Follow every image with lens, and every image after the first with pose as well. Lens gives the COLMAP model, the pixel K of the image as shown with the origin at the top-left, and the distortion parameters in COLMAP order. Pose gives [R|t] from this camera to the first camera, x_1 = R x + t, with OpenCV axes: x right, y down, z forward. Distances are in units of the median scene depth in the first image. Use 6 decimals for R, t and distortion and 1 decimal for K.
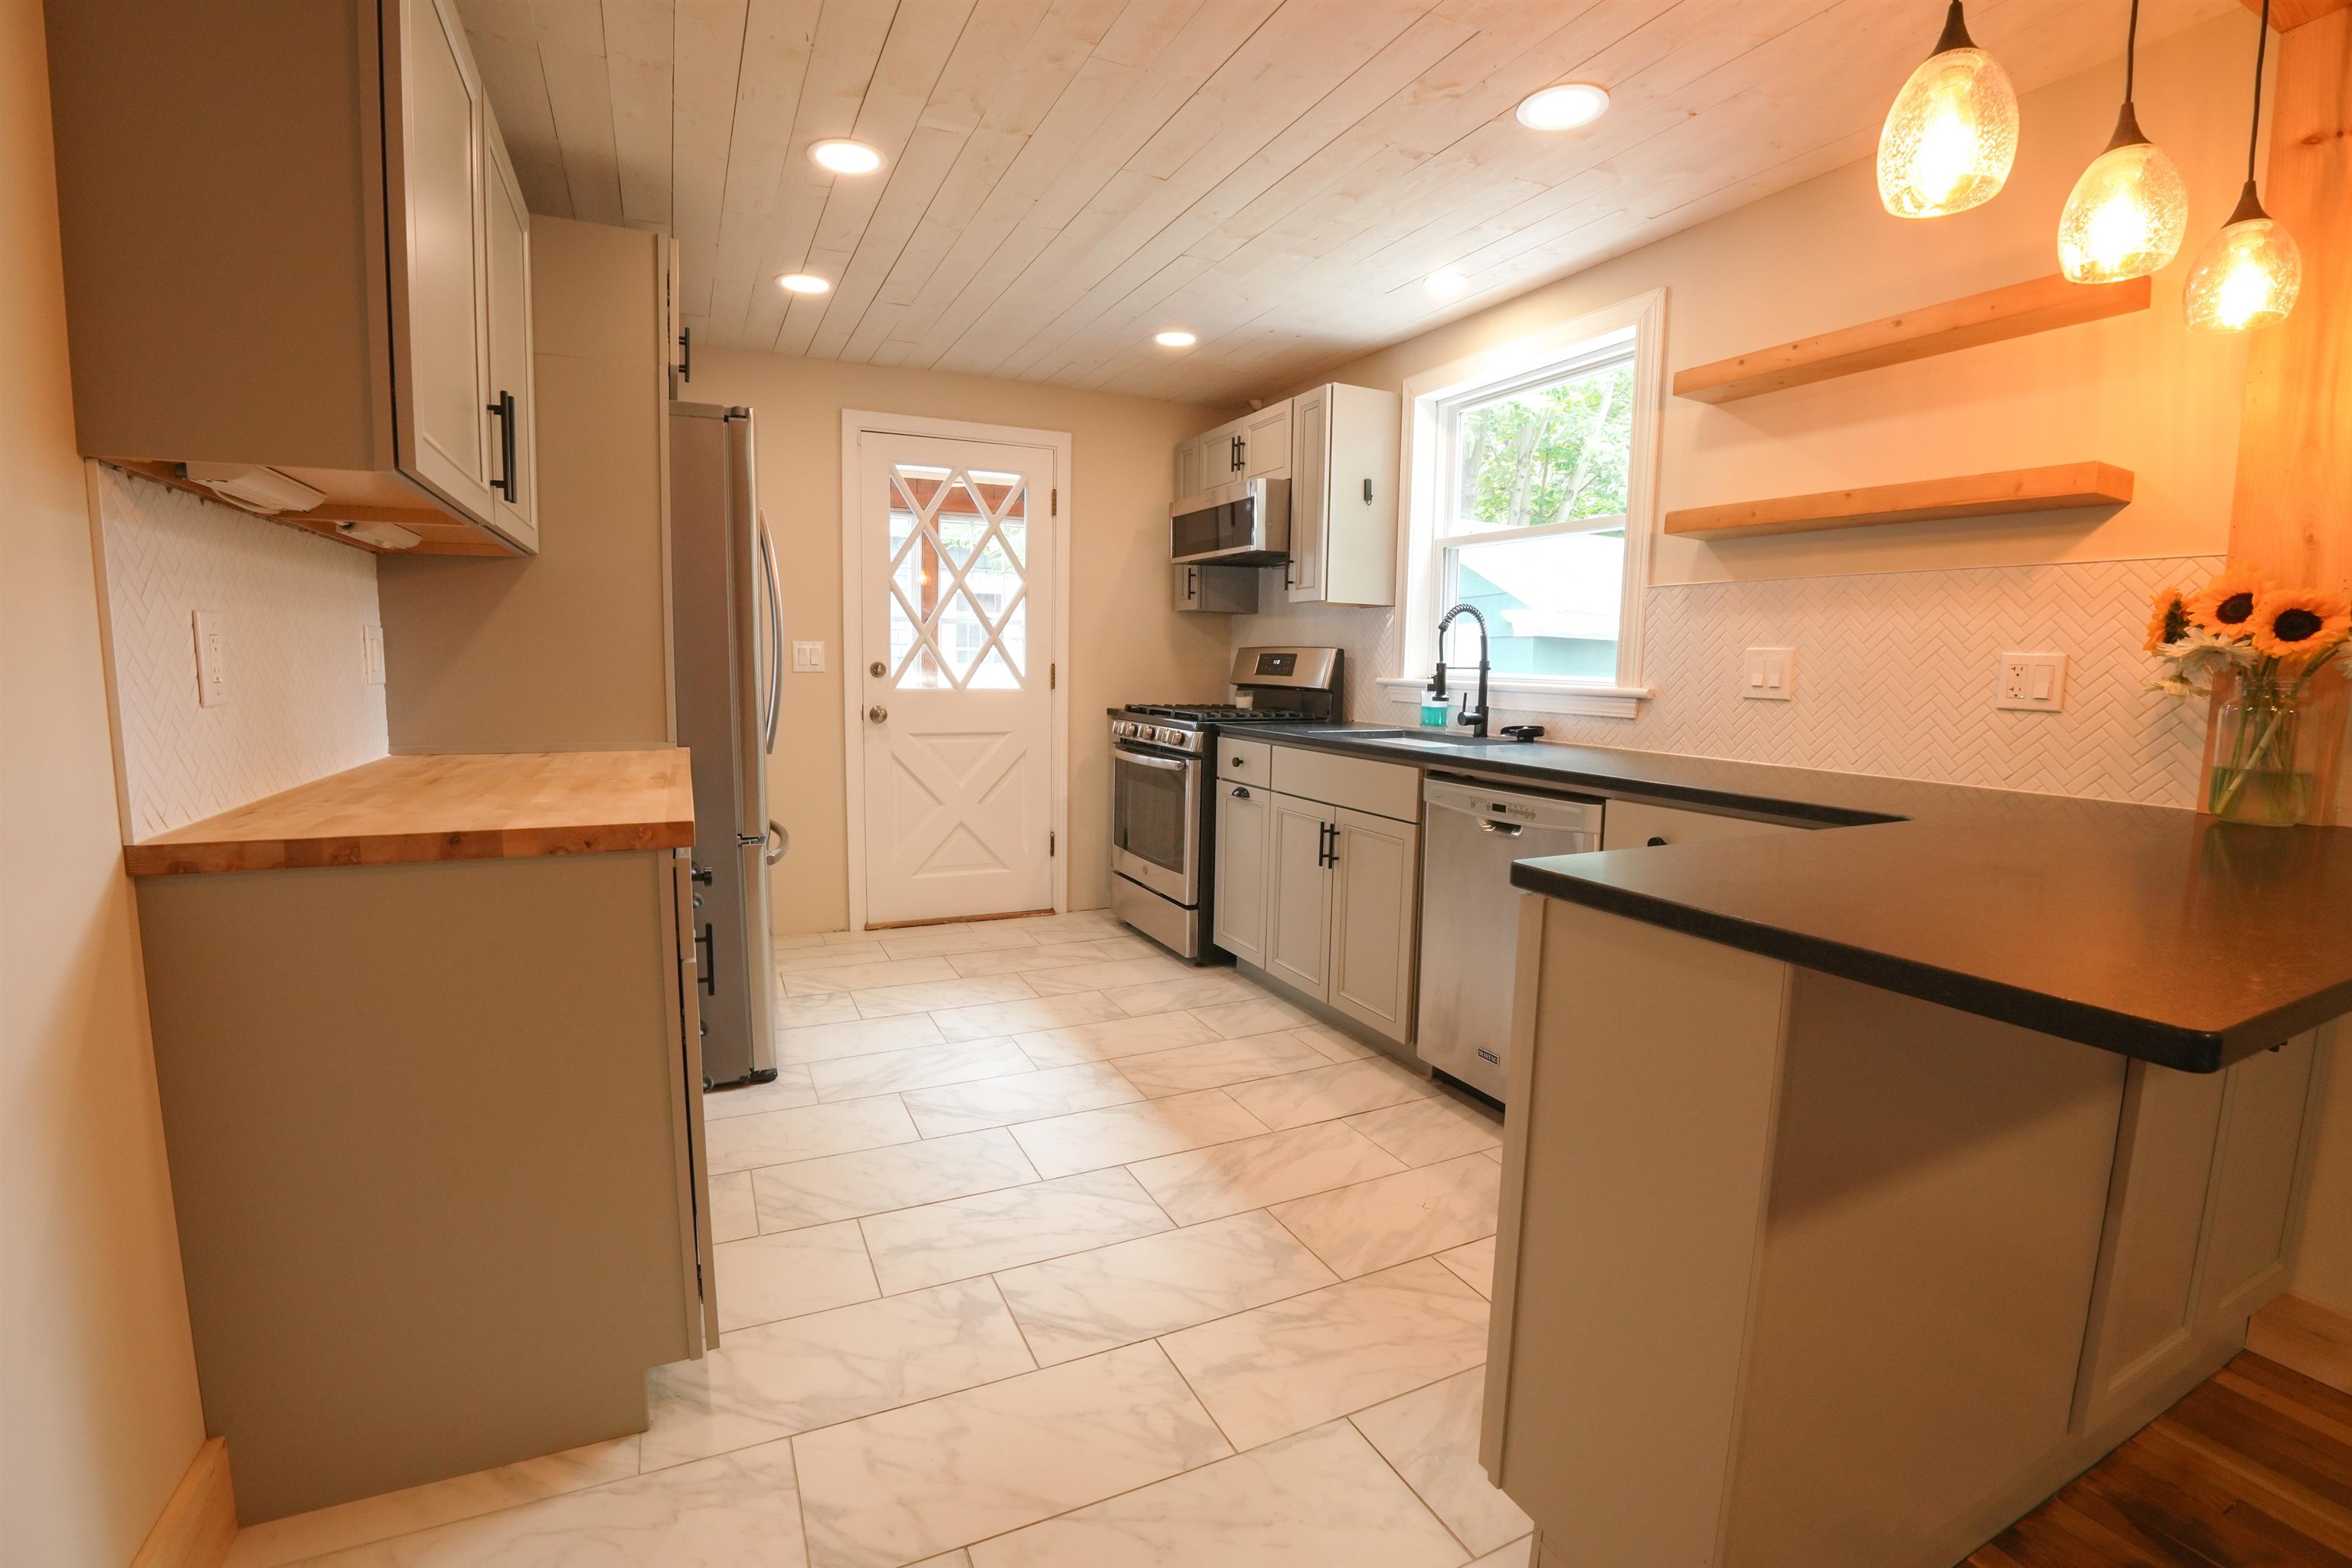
lens RADIAL K [[1029.5, 0, 1176.4], [0, 1029.5, 786.3], [0, 0, 1]] dist [-0.044490, 0.004008]
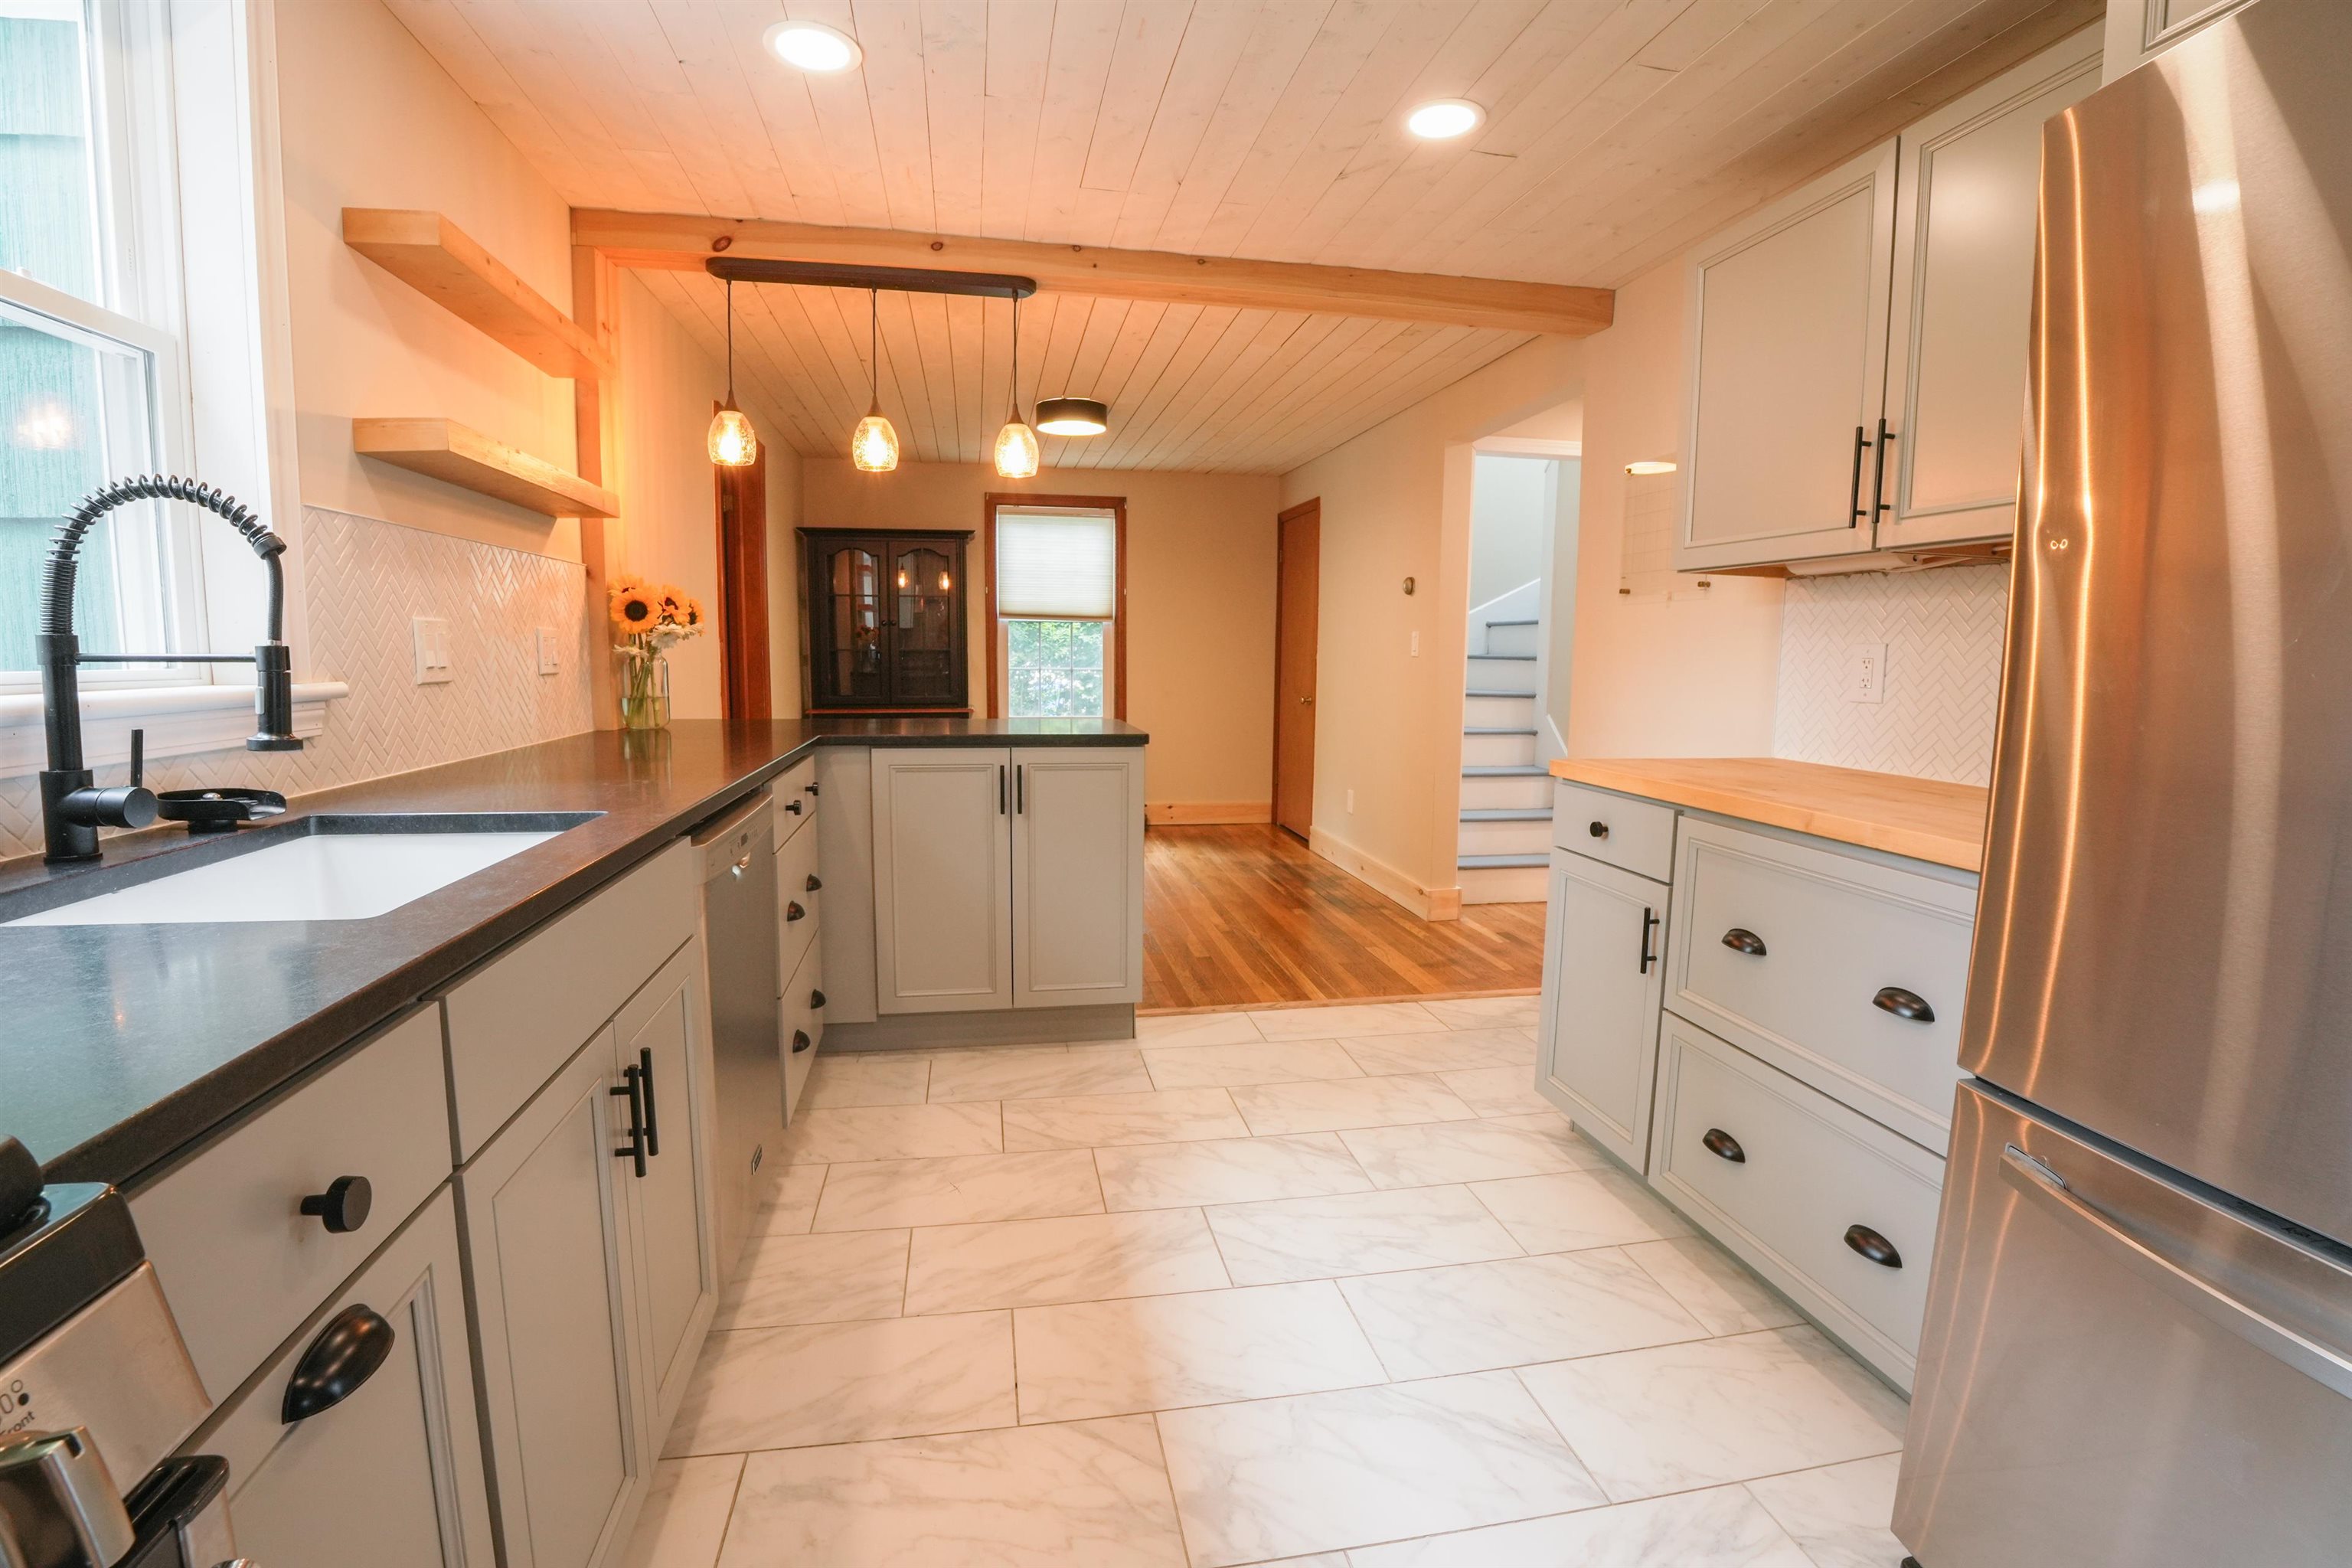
lens RADIAL K [[1029.5, 0, 1174.5], [0, 1029.5, 782.8], [0, 0, 1]] dist [-0.044490, 0.004008]
pose [[-0.963064, -0.064519, 0.261429, -0.193554], [0.001692, 0.969401, 0.245478, -0.213511], [-0.269268, 0.236853, -0.933486, 1.690971]]
